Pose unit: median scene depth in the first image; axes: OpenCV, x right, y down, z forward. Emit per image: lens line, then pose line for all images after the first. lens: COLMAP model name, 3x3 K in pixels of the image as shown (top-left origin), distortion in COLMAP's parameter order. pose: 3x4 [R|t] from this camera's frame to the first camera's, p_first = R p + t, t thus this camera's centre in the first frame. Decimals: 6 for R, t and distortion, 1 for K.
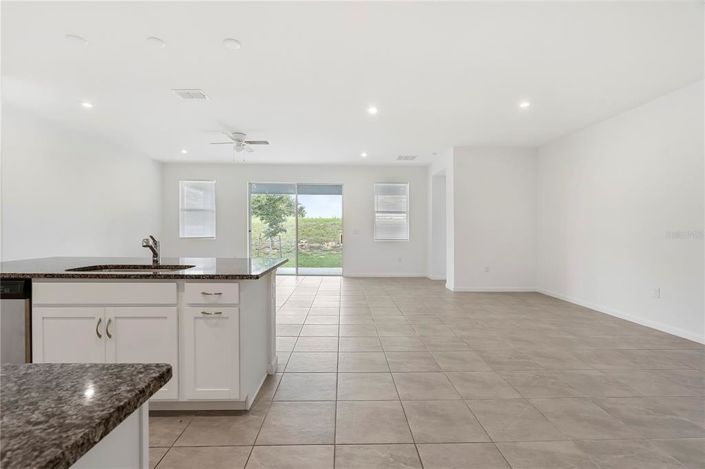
lens RADIAL K [[330.9, 0, 352.5], [0, 330.9, 234.5], [0, 0, 1]] dist [0.000202, 0.000613]
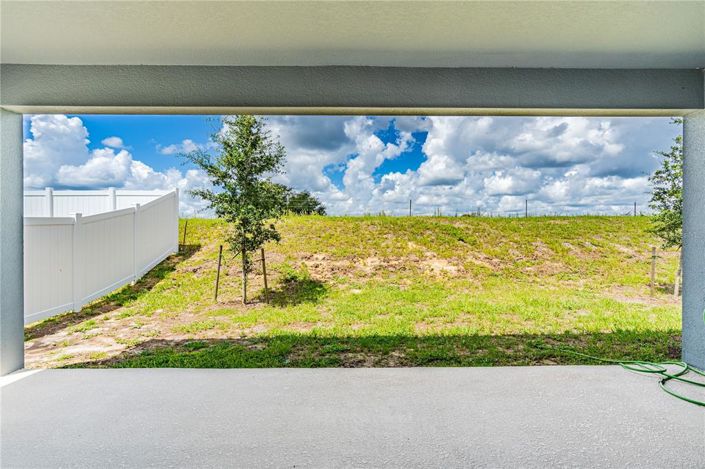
lens RADIAL K [[330.9, 0, 352.5], [0, 330.9, 234.5], [0, 0, 1]] dist [0.000202, 0.000613]
pose [[0.998086, -0.007192, -0.061426, -0.137133], [0.006493, 0.999912, -0.011572, -0.019079], [0.061504, 0.011151, 0.998045, 1.043885]]
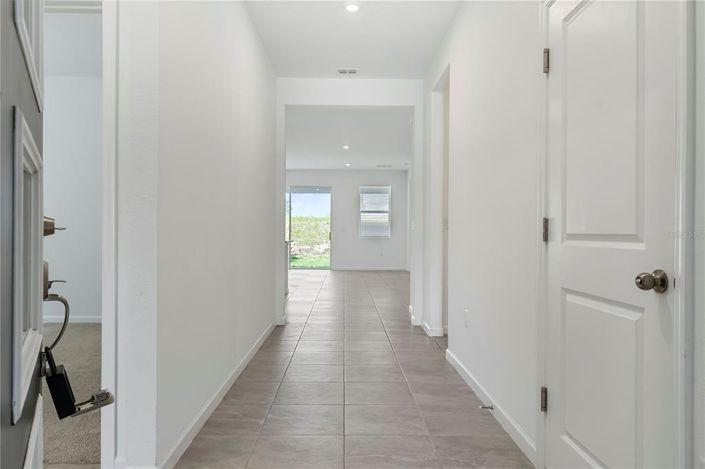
lens RADIAL K [[485.9, 0, 352.5], [0, 485.9, 234.5], [0, 0, 1]] dist [0.000194, -0.000012]
pose [[0.999936, -0.000914, -0.011246, 0.060222], [0.000780, 0.999929, -0.011871, 0.028016], [0.011256, 0.011862, 0.999866, -0.637255]]
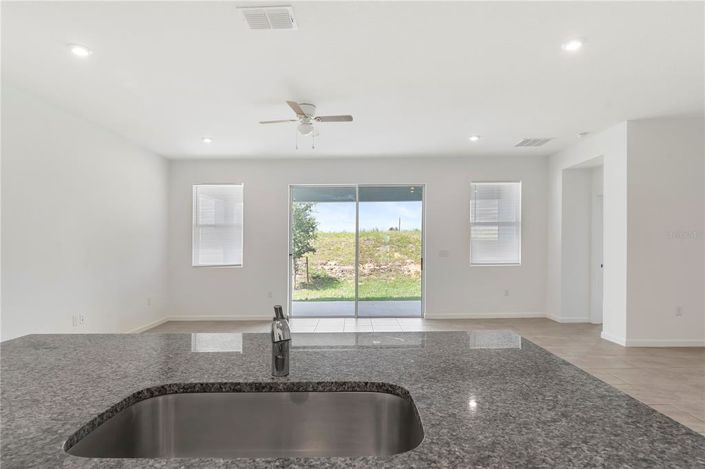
lens RADIAL K [[400.2, 0, 350.3], [0, 400.2, 246.5], [0, 0, 1]] dist [0.000767, -0.000496]
pose [[0.999162, -0.015625, -0.037824, -0.155439], [0.015236, 0.999828, -0.010556, -0.017244], [0.037982, 0.009971, 0.999229, 0.162066]]
